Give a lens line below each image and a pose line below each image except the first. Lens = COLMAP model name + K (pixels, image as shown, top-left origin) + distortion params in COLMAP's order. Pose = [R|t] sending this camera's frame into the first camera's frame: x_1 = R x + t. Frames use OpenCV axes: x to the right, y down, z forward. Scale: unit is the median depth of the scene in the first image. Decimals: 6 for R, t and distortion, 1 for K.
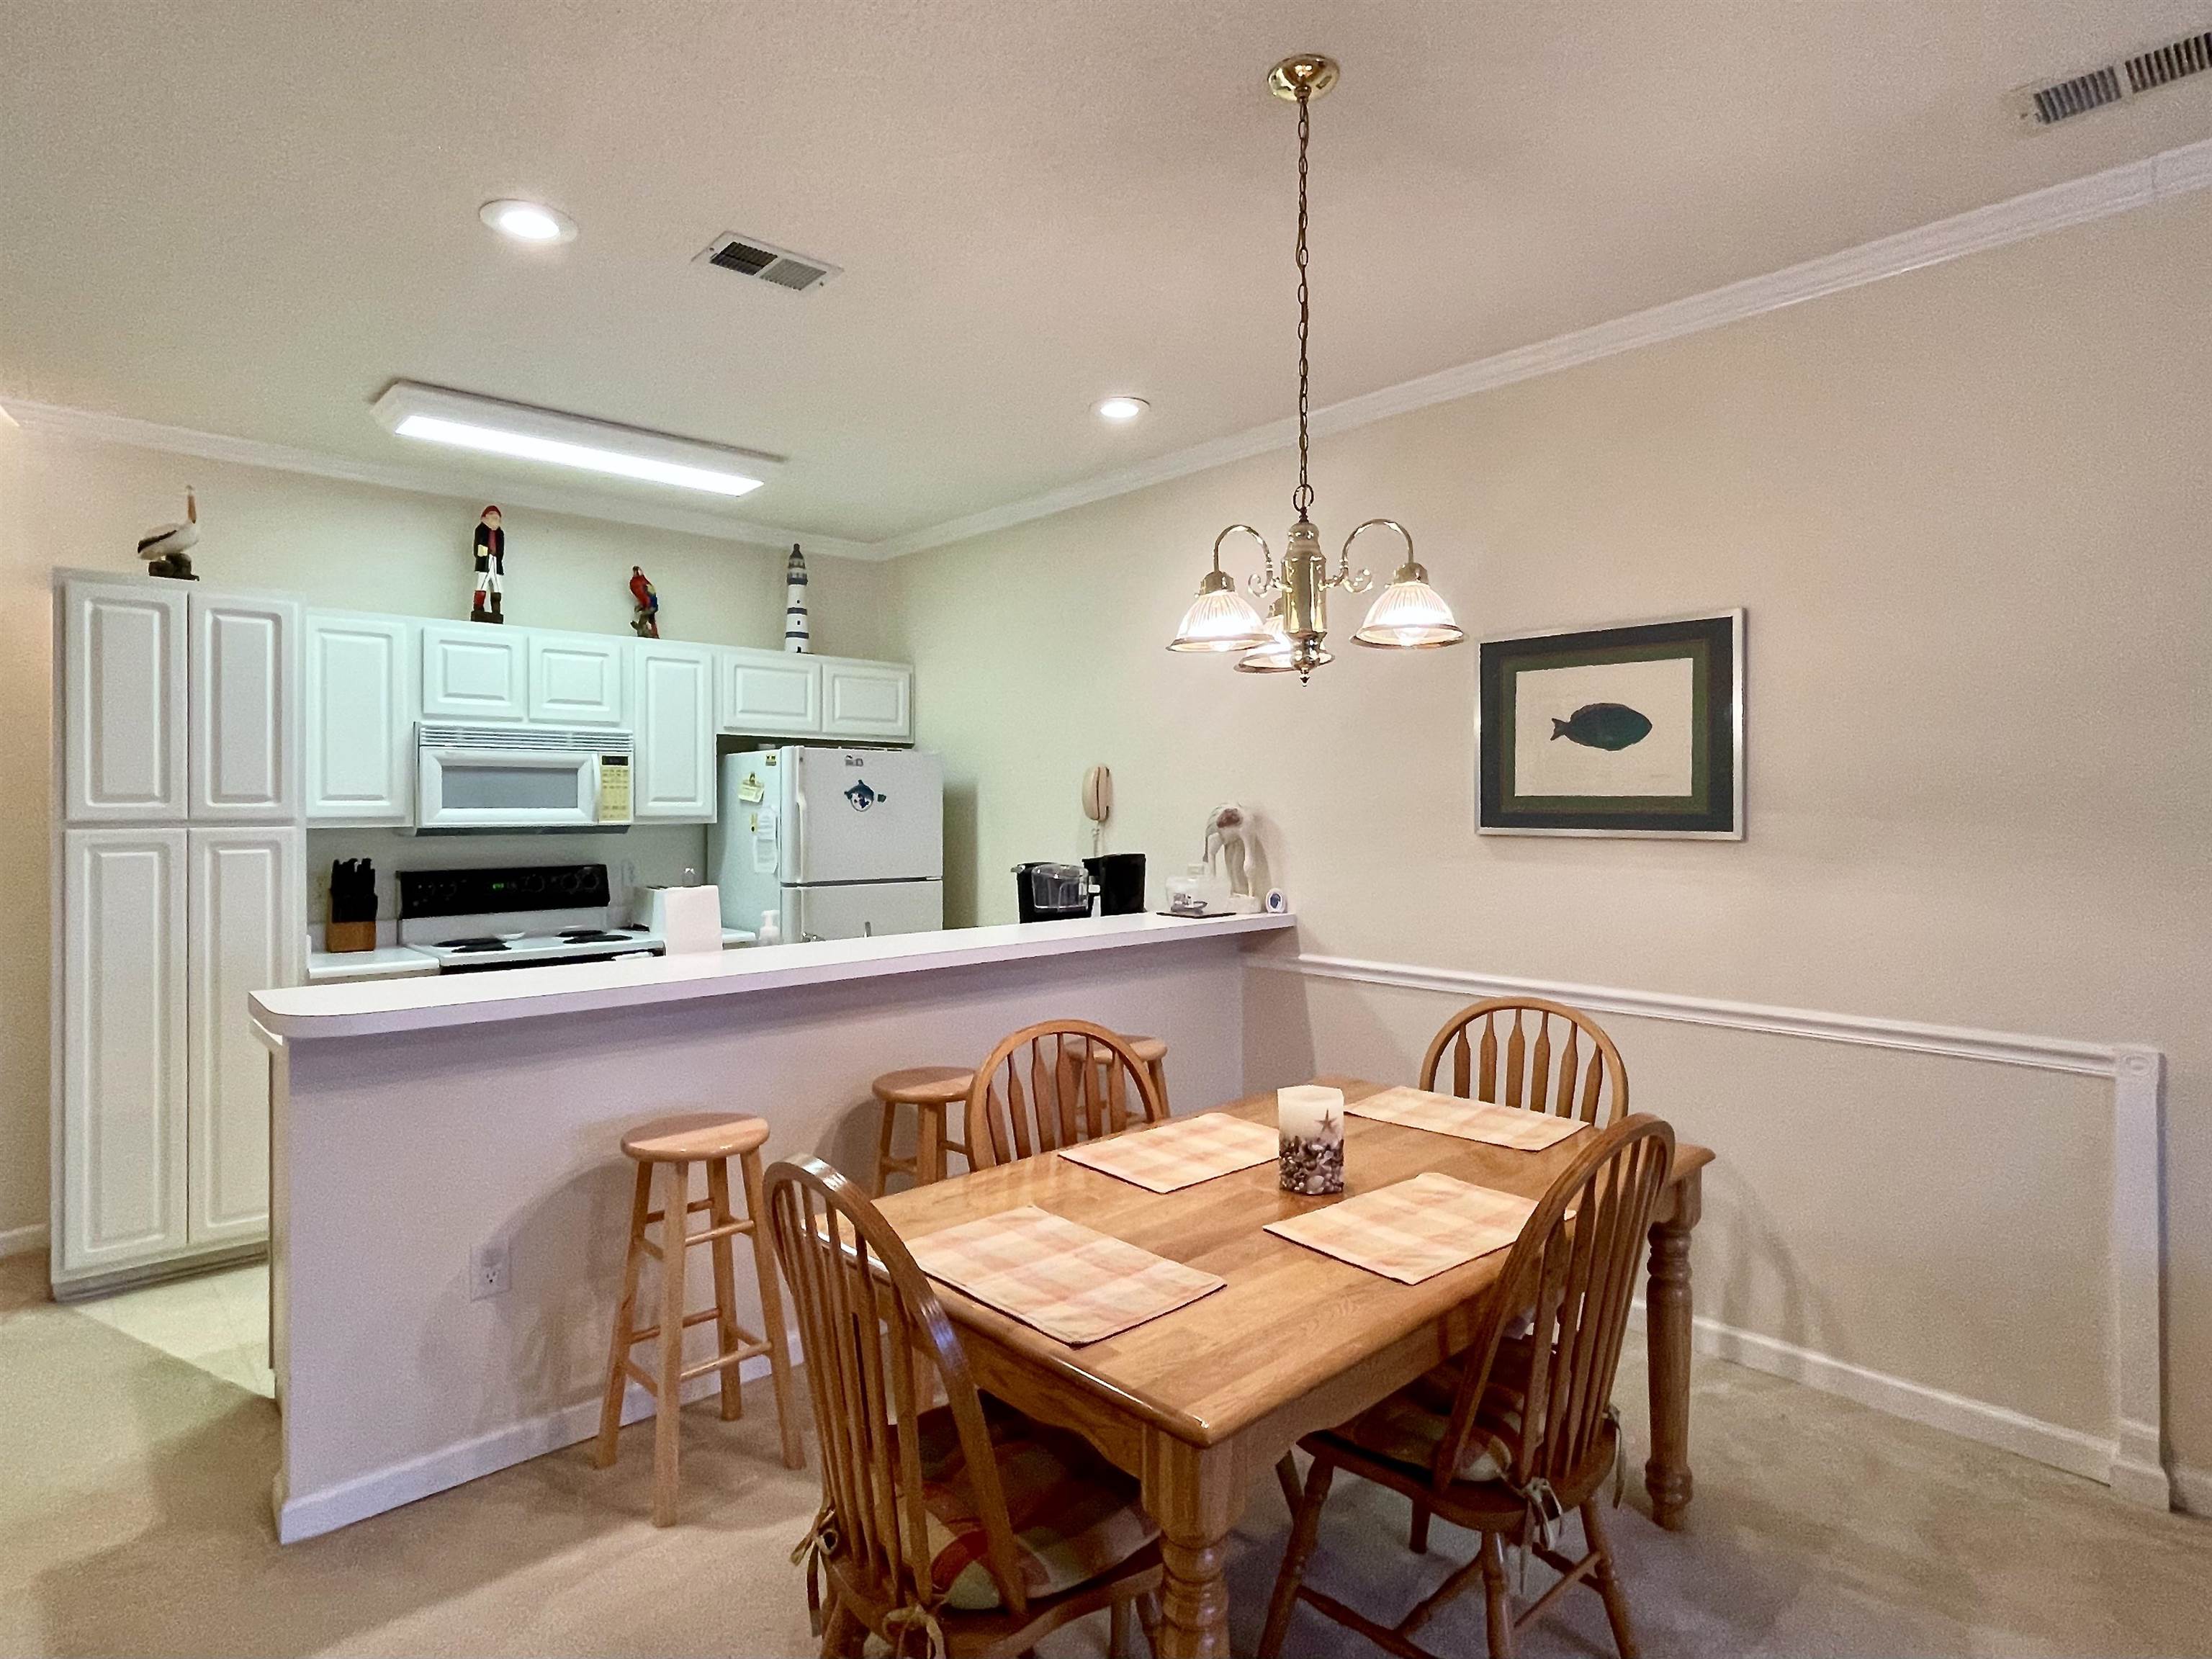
lens RADIAL K [[1181.2, 0, 1117.9], [0, 1181.2, 815.2], [0, 0, 1]] dist [0.000993, 0.003466]
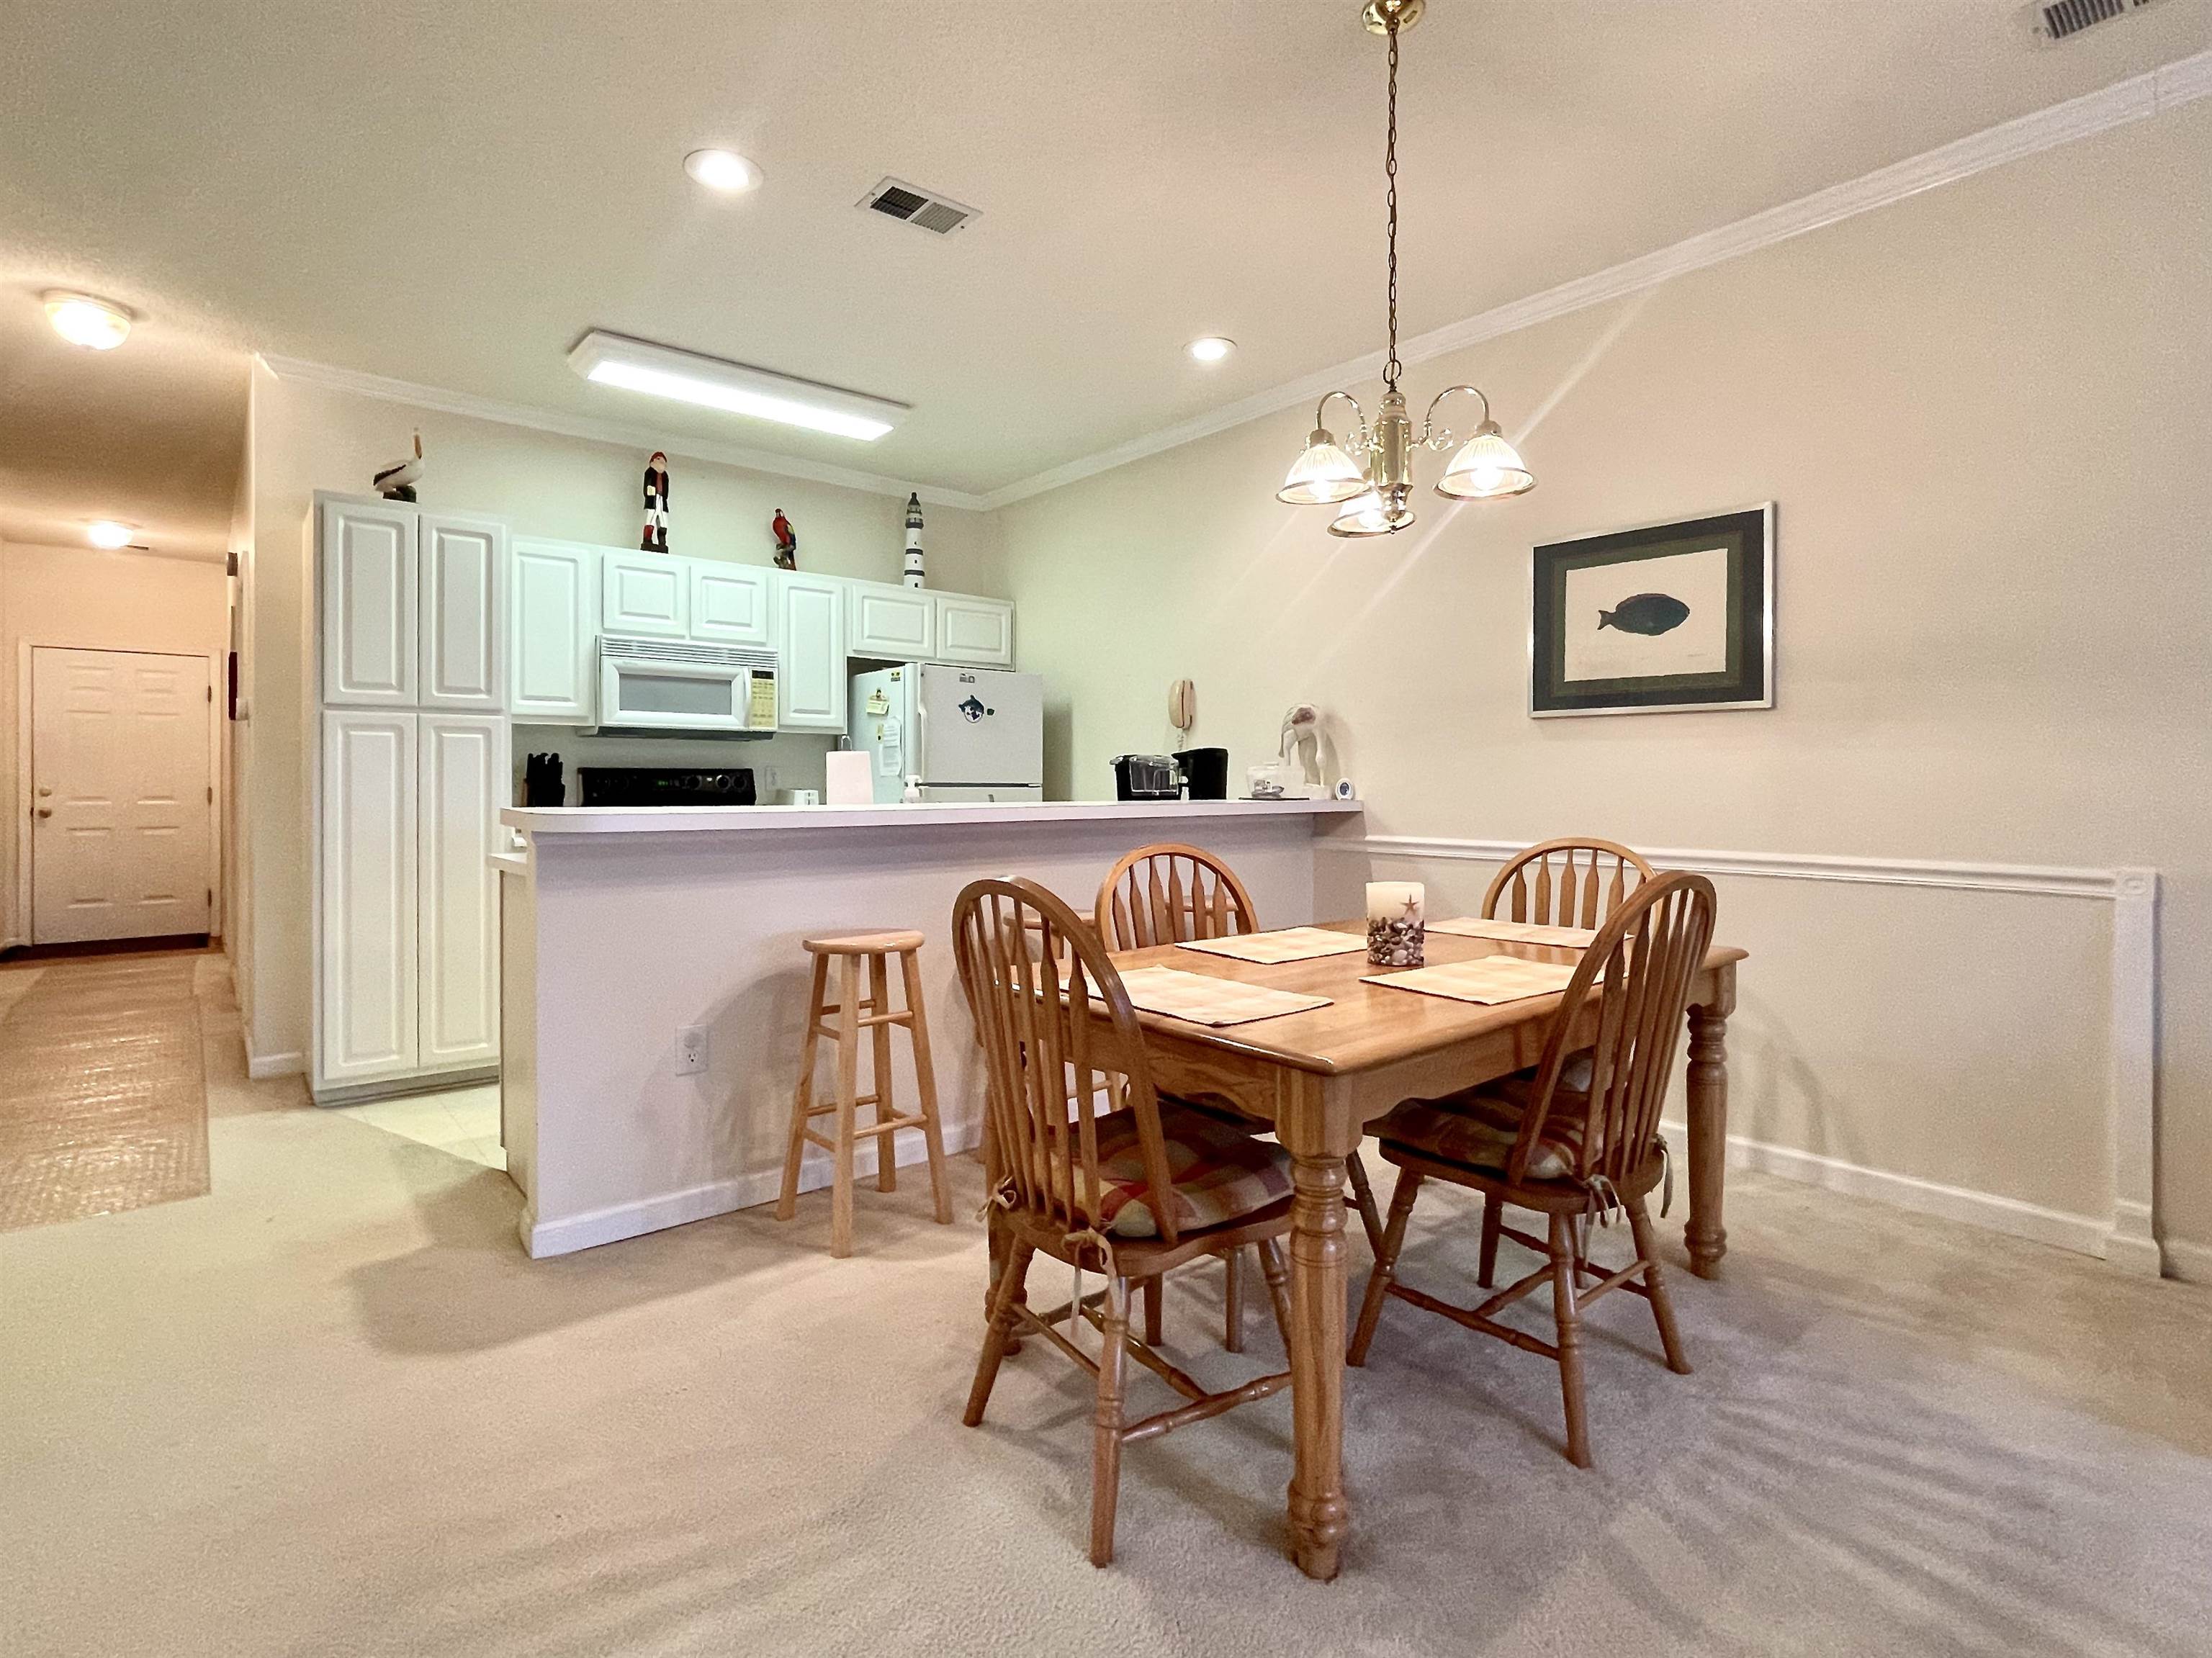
lens RADIAL K [[1085.4, 0, 1123.2], [0, 1085.4, 795.0], [0, 0, 1]] dist [0.004320, 0.000683]
pose [[0.998939, 0.003615, -0.045904, -0.035366], [-0.003461, 0.999988, 0.003442, 0.089770], [0.045916, -0.003279, 0.998940, -0.053775]]
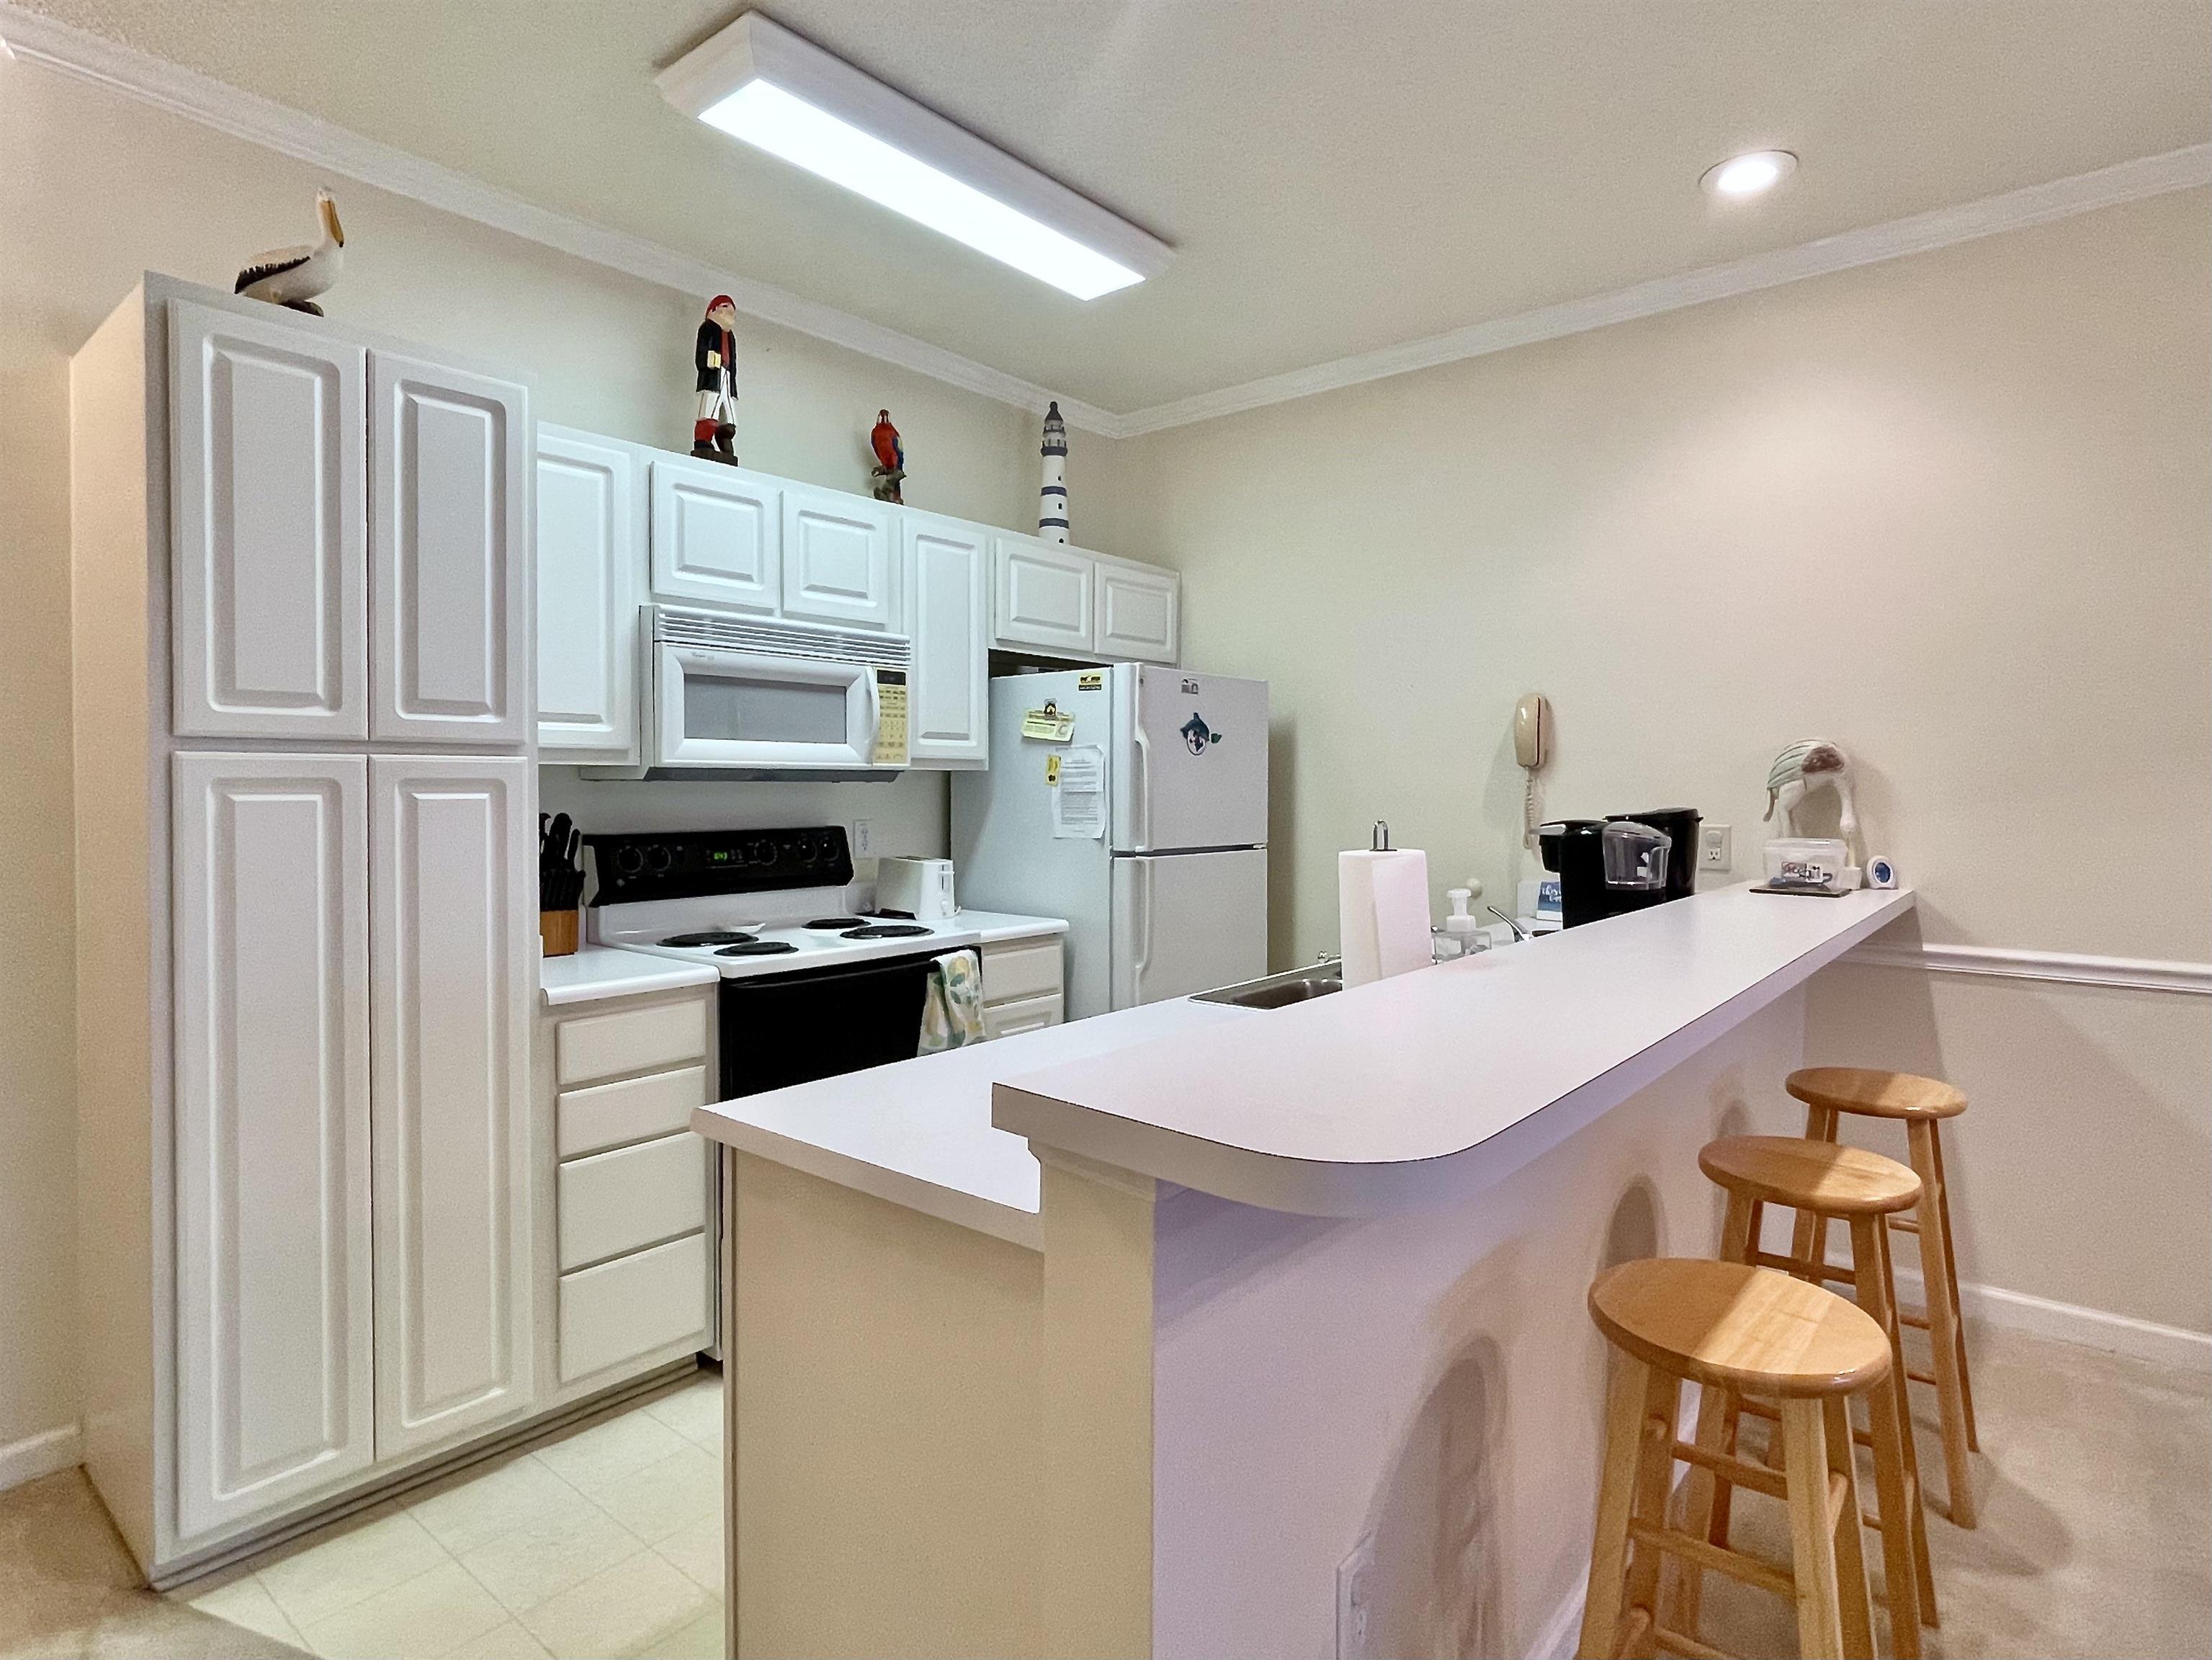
lens RADIAL K [[1181.3, 0, 1125.4], [0, 1181.3, 811.6], [0, 0, 1]] dist [0.000993, 0.003466]
pose [[0.991550, 0.002267, 0.129709, -0.513503], [-0.004373, 0.999863, 0.015953, 0.029501], [-0.129655, -0.016386, 0.991424, 0.389008]]
